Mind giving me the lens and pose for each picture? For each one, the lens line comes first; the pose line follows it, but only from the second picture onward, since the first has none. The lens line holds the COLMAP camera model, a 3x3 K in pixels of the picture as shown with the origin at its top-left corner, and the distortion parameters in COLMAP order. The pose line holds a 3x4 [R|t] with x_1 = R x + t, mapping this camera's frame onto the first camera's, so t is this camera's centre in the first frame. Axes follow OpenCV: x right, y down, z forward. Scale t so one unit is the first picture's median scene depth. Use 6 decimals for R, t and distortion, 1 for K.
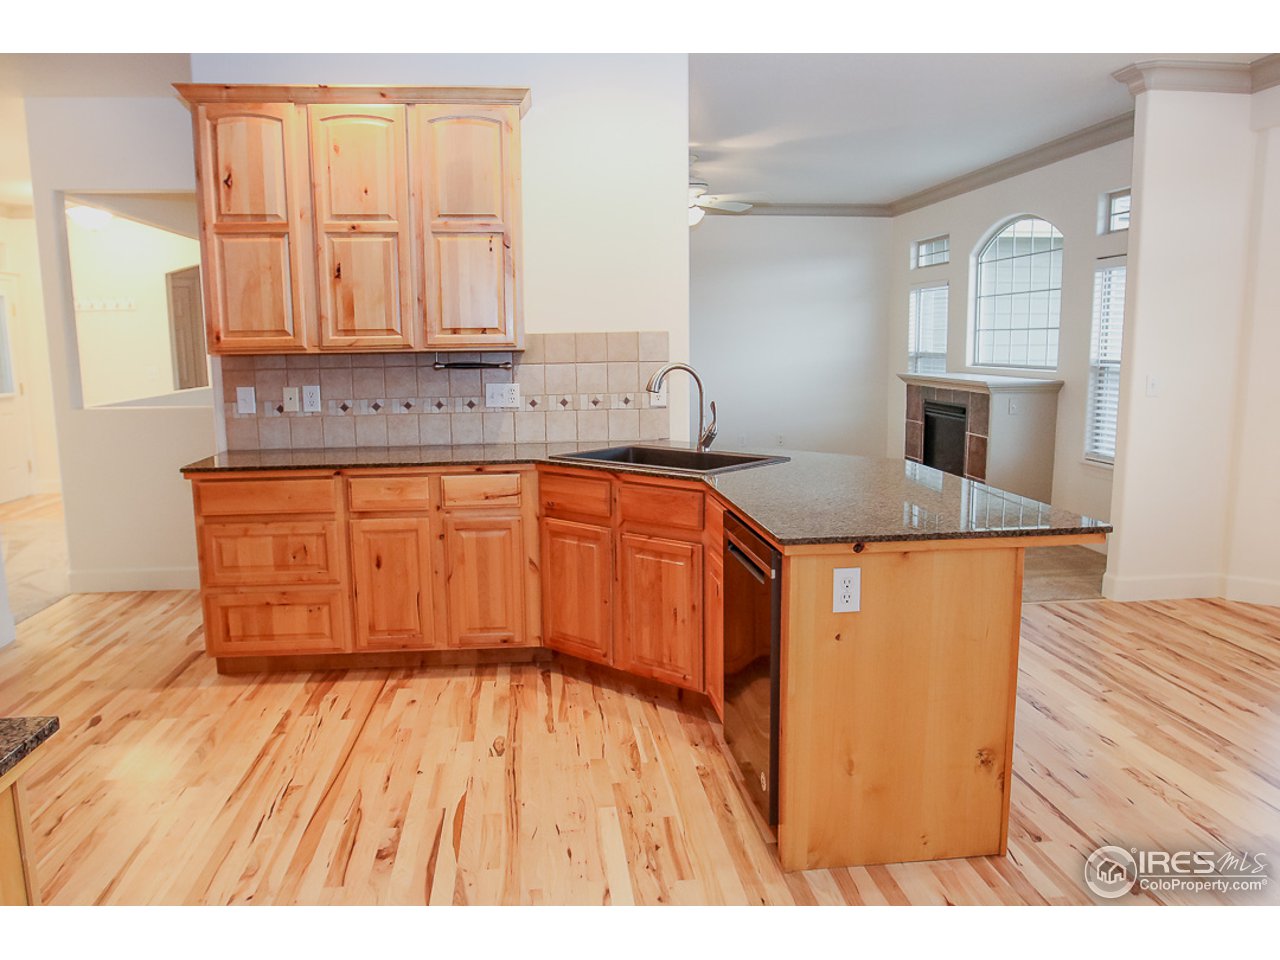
lens RADIAL K [[986.8, 0, 643.4], [0, 986.8, 524.9], [0, 0, 1]] dist [-0.047277, 0.011084]
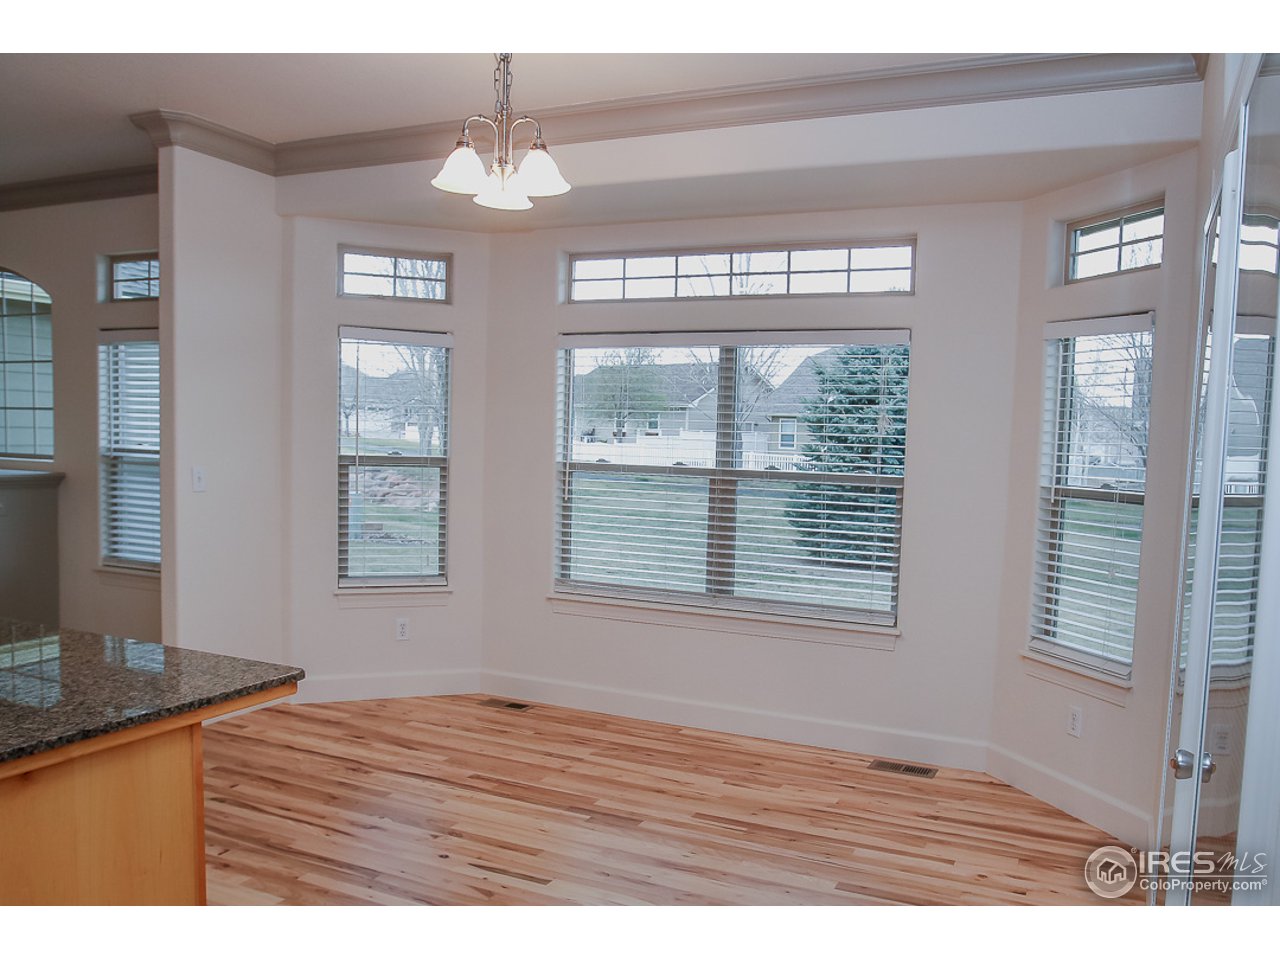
lens RADIAL K [[986.8, 0, 643.4], [0, 986.8, 524.9], [0, 0, 1]] dist [-0.047277, 0.011084]
pose [[0.514917, -0.049579, 0.855805, -0.027526], [0.119240, 0.992763, -0.014231, -0.043636], [-0.848906, 0.109374, 0.517103, 0.216605]]
